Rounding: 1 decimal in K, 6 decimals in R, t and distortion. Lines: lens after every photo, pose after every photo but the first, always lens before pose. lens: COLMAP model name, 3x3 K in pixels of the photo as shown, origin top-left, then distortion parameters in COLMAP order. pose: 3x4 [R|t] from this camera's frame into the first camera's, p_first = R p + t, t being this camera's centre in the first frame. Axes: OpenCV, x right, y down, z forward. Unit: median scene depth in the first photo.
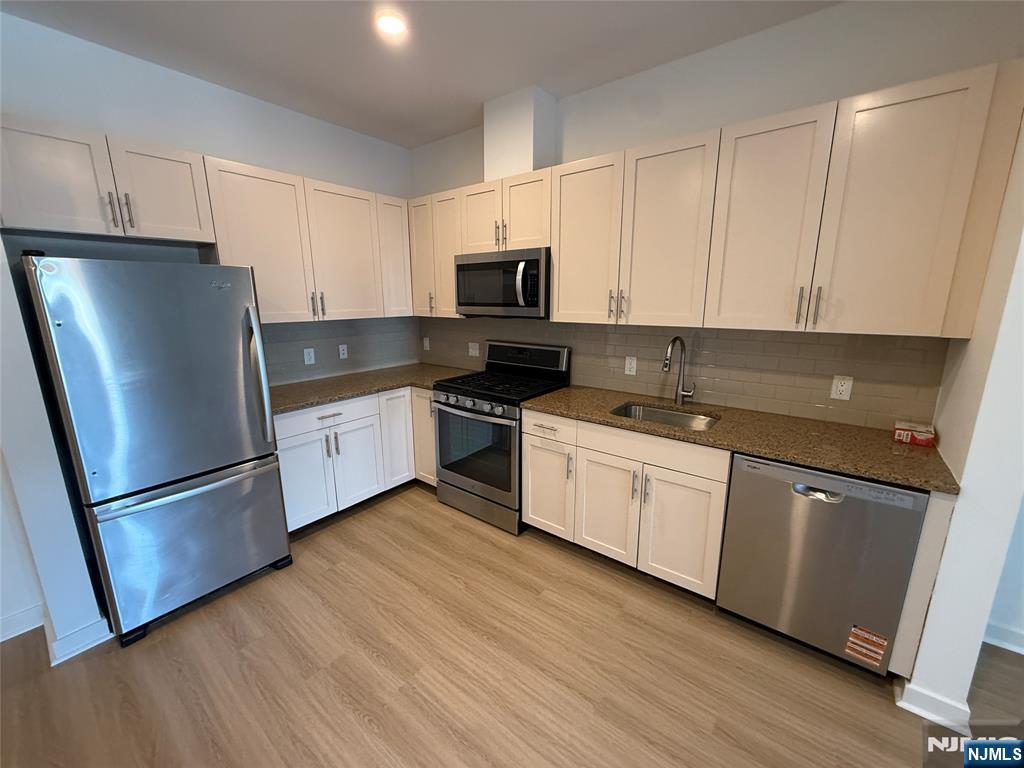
lens RADIAL K [[408.1, 0, 511.7], [0, 408.1, 386.3], [0, 0, 1]] dist [0.001731, -0.001537]
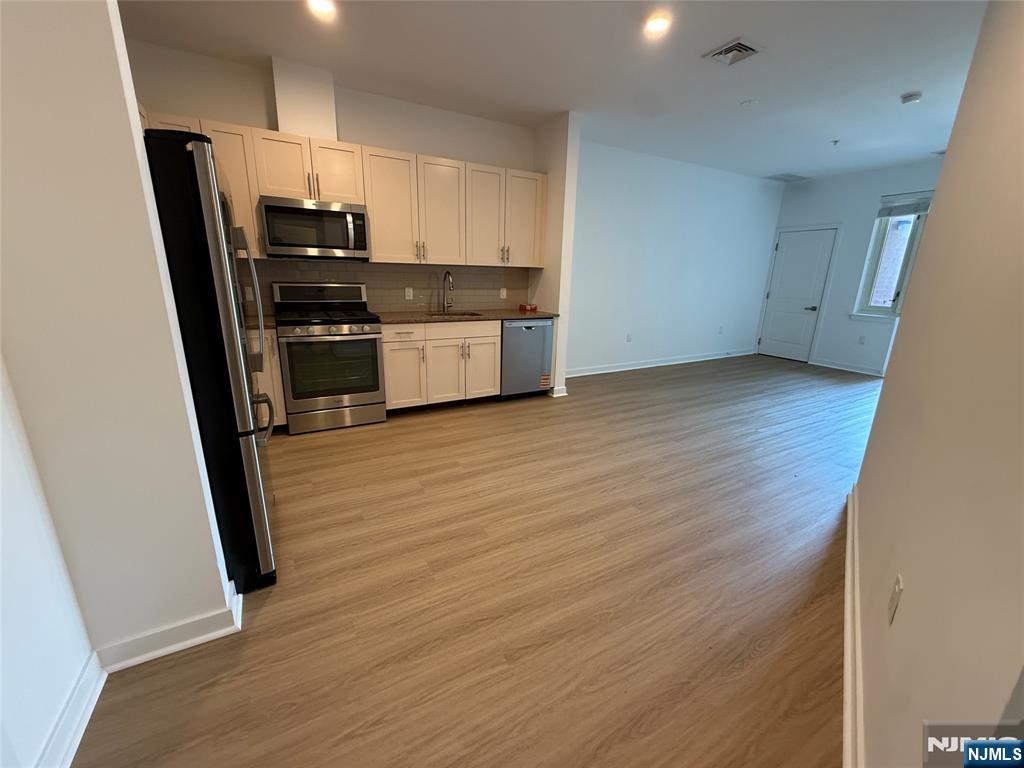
lens RADIAL K [[408.1, 0, 513.8], [0, 408.1, 383.6], [0, 0, 1]] dist [0.001731, -0.001537]
pose [[0.378201, -0.227845, 0.897246, -1.234804], [0.176589, 0.969197, 0.171682, 0.102594], [-0.908725, 0.093513, 0.406786, 0.054422]]
